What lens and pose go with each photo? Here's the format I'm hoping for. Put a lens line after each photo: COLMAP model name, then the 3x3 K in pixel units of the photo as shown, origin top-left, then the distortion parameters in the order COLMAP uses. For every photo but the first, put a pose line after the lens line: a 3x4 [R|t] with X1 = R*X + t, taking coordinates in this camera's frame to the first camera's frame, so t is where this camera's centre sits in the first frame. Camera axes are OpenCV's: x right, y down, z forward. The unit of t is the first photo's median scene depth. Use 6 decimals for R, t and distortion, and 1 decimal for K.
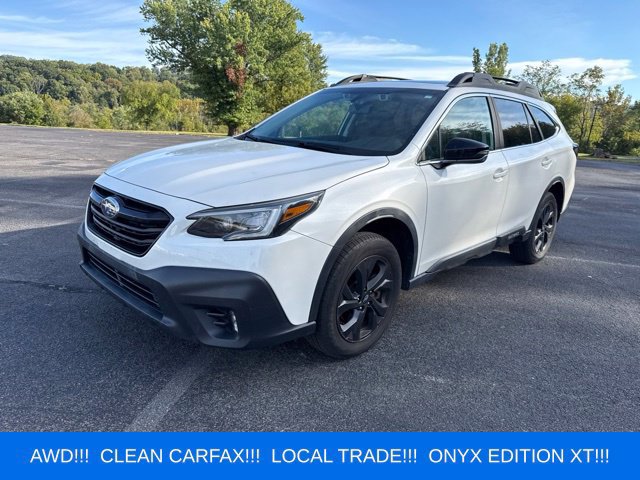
lens RADIAL K [[488.0, 0, 330.7], [0, 488.0, 241.0], [0, 0, 1]] dist [0.026715, -0.037007]
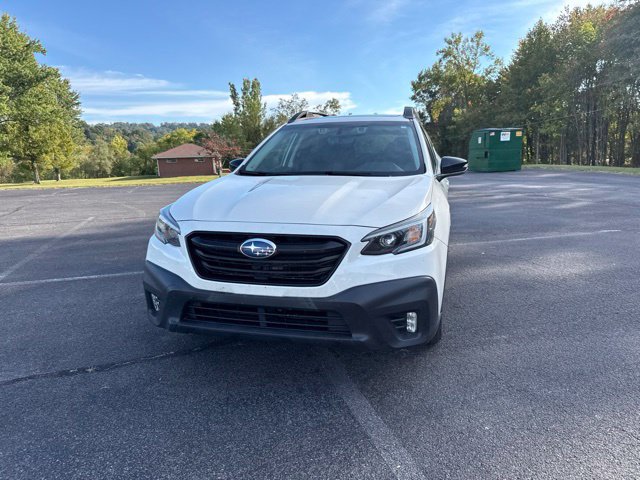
lens RADIAL K [[488.0, 0, 330.7], [0, 488.0, 241.0], [0, 0, 1]] dist [0.026715, -0.037007]
pose [[0.864039, -0.156916, 0.478345, -0.083377], [0.185995, 0.982456, -0.013680, -0.004209], [-0.467806, 0.100789, 0.878065, 0.004355]]
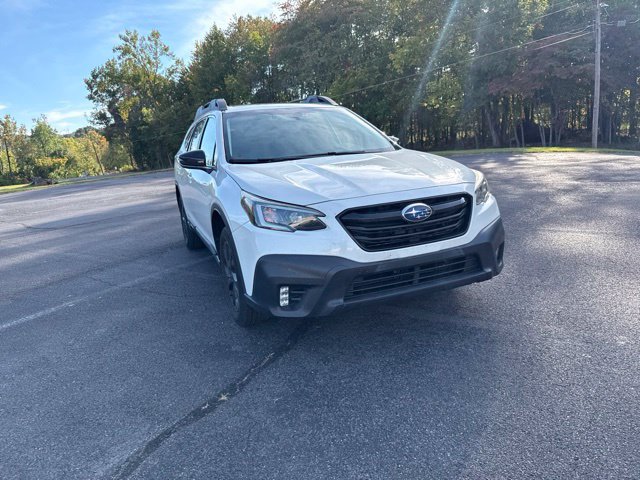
lens RADIAL K [[488.0, 0, 330.7], [0, 488.0, 241.0], [0, 0, 1]] dist [0.026715, -0.037007]
pose [[0.337571, -0.277002, 0.899620, -0.162486], [0.330496, 0.929754, 0.162266, -0.026802], [-0.881373, 0.242544, 0.405406, 0.077841]]
